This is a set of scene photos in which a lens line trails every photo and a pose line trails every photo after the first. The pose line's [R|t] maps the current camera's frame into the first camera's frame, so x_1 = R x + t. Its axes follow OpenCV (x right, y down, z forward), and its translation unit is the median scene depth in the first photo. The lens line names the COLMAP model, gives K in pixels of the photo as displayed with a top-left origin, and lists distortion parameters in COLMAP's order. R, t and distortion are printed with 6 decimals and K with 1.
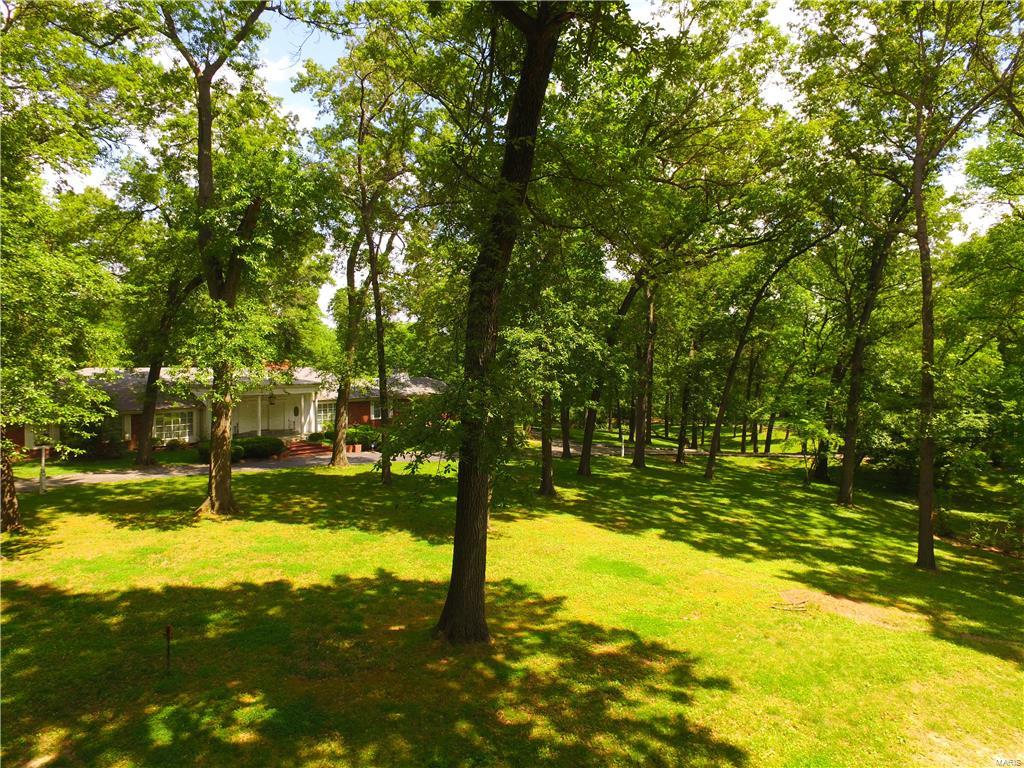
lens RADIAL K [[591.0, 0, 518.1], [0, 591.0, 382.1], [0, 0, 1]] dist [-0.014010, 0.015369]
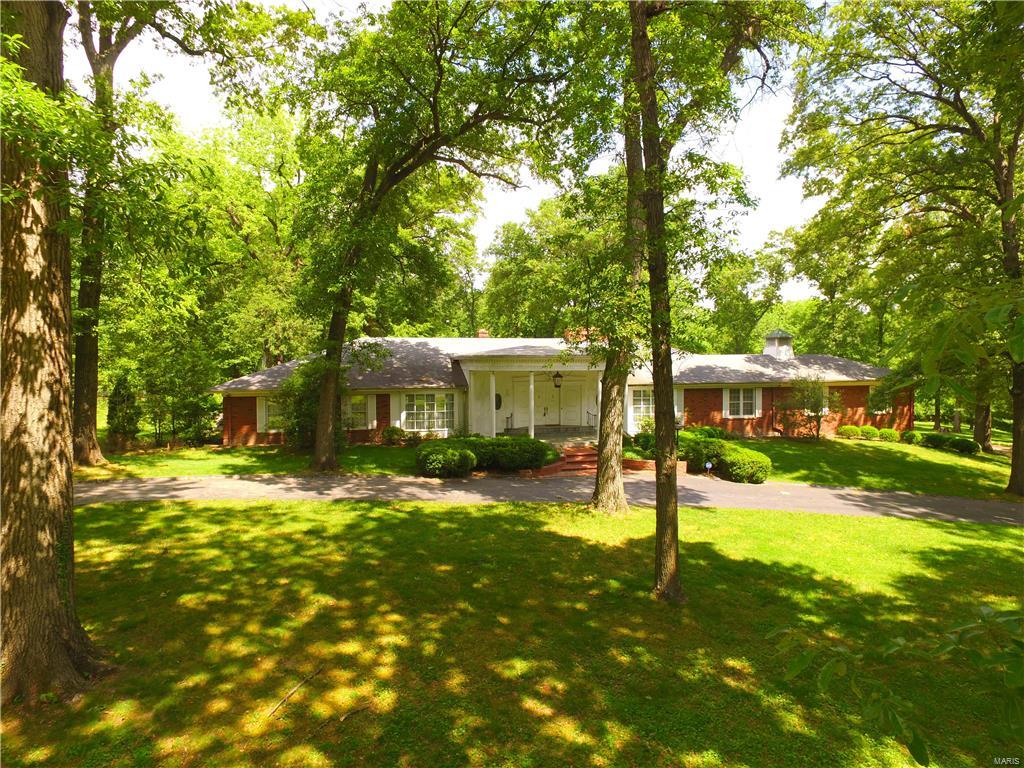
lens RADIAL K [[591.0, 0, 512.8], [0, 591.0, 377.0], [0, 0, 1]] dist [-0.014010, 0.015369]
pose [[0.791019, 0.009390, -0.611719, -0.051055], [-0.010680, 0.999942, 0.001539, 0.024471], [0.611698, 0.005316, 0.791074, 0.421803]]
